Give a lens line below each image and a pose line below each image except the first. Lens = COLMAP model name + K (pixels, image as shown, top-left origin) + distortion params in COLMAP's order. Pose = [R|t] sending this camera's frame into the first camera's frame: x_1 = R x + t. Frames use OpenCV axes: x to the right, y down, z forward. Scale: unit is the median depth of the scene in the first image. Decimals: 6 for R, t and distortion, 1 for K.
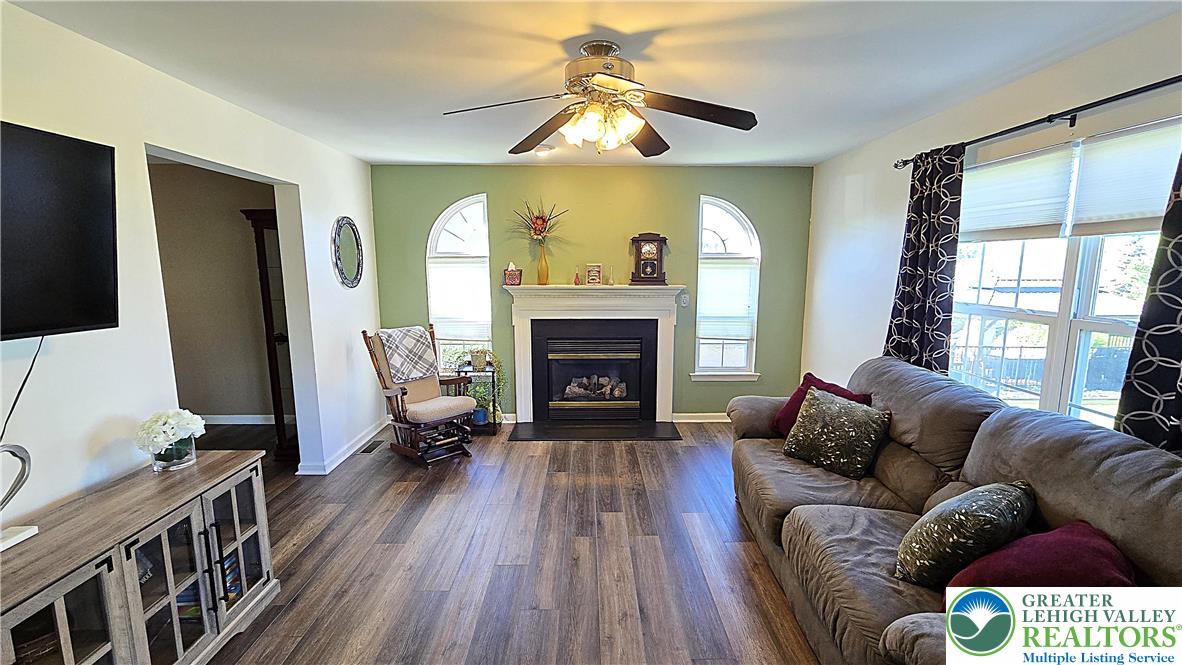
lens RADIAL K [[497.9, 0, 595.5], [0, 497.9, 339.1], [0, 0, 1]] dist [-0.000365, 0.000126]
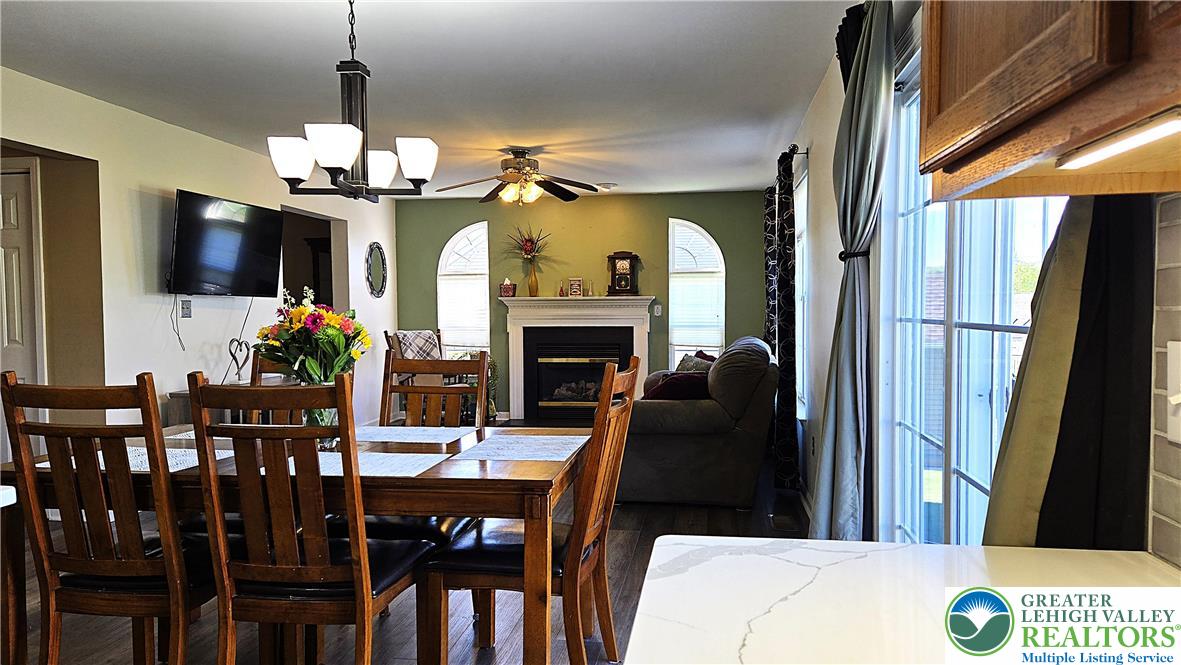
lens RADIAL K [[789.9, 0, 592.4], [0, 789.9, 339.4], [0, 0, 1]] dist [0.060802, -0.002151]
pose [[0.987155, 0.000807, -0.159764, 0.328696], [-0.018042, 0.994154, -0.106457, 0.184768], [0.158744, 0.107972, 0.981398, -0.781145]]
